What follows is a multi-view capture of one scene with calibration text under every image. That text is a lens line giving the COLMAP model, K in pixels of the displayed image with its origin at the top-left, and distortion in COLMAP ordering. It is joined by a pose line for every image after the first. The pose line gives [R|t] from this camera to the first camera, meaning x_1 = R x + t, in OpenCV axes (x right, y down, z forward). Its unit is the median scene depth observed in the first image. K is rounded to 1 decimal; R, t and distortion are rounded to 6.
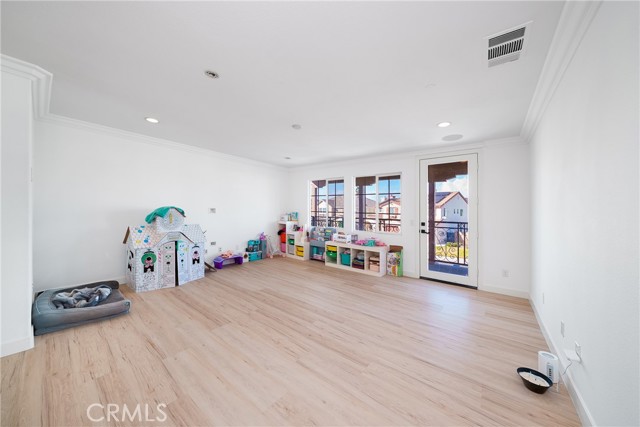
lens RADIAL K [[218.3, 0, 319.9], [0, 218.3, 209.8], [0, 0, 1]] dist [0.000681, -0.000041]
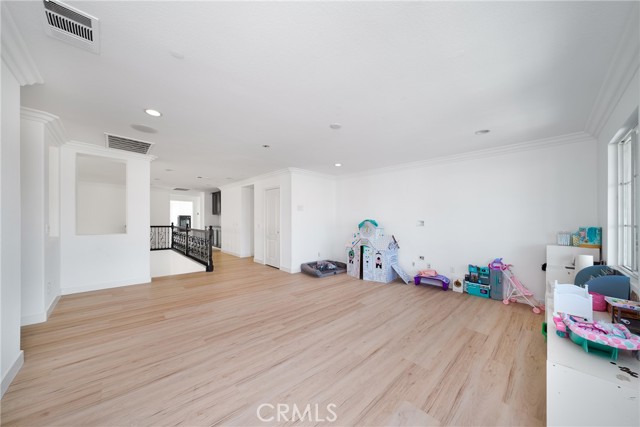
lens RADIAL K [[218.3, 0, 320.3], [0, 218.3, 224.0], [0, 0, 1]] dist [0.000681, -0.000041]
pose [[-0.140490, -0.008413, -0.990046, 0.703836], [-0.008880, 0.999934, -0.007237, 0.023166], [0.990042, 0.007775, -0.140555, 0.936723]]
